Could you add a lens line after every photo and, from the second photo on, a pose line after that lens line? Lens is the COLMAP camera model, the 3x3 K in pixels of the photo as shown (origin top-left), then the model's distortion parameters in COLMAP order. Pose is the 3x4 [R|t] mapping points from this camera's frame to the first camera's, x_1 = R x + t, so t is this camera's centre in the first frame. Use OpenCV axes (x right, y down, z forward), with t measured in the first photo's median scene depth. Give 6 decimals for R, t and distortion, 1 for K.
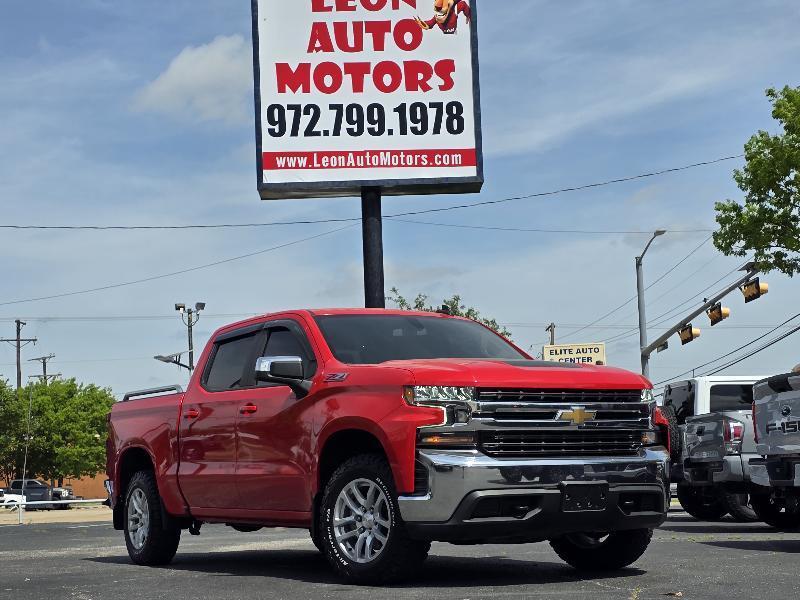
lens RADIAL K [[1757.4, 0, 415.5], [0, 1757.4, 299.8], [0, 0, 1]] dist [0.123305, 0.119800]
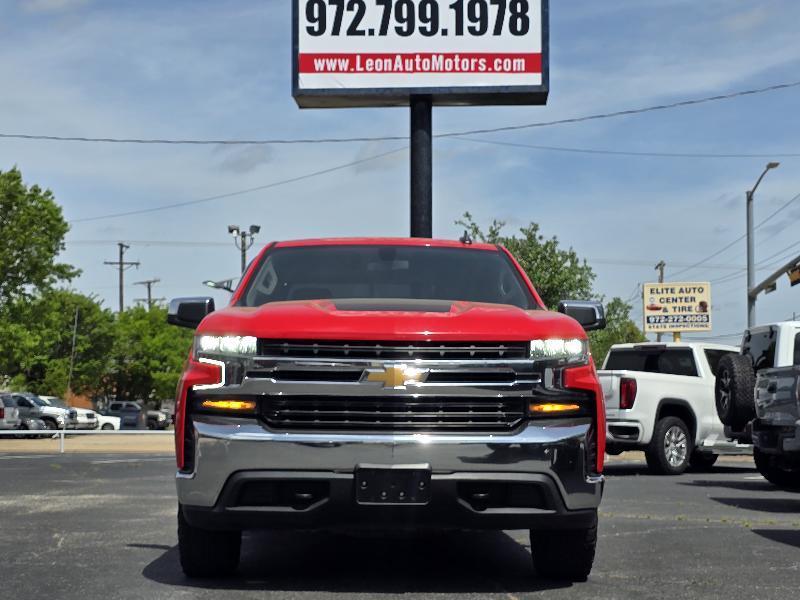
lens RADIAL K [[1551.7, 0, 424.7], [0, 1551.7, 357.3], [0, 0, 1]] dist [0.080754, 0.002025]
pose [[0.994042, 0.033379, -0.103764, 0.061915], [-0.025655, 0.996861, 0.074894, 0.008338], [0.105938, -0.071786, 0.991778, 0.217770]]
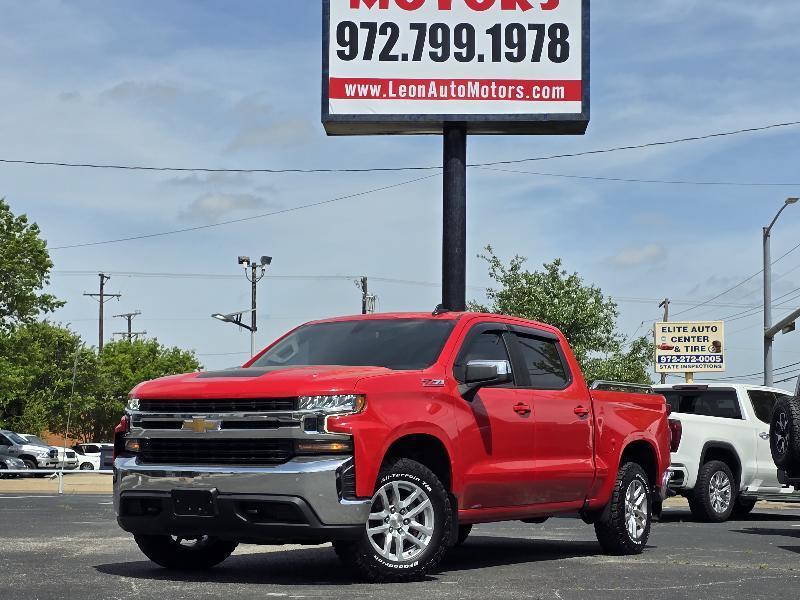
lens RADIAL K [[1616.5, 0, 398.2], [0, 1616.5, 345.4], [0, 0, 1]] dist [0.131544, -0.238270]
pose [[0.995455, 0.040243, -0.086316, 0.019050], [-0.036705, 0.998435, 0.042193, 0.010922], [0.087879, -0.038833, 0.995374, 0.216426]]
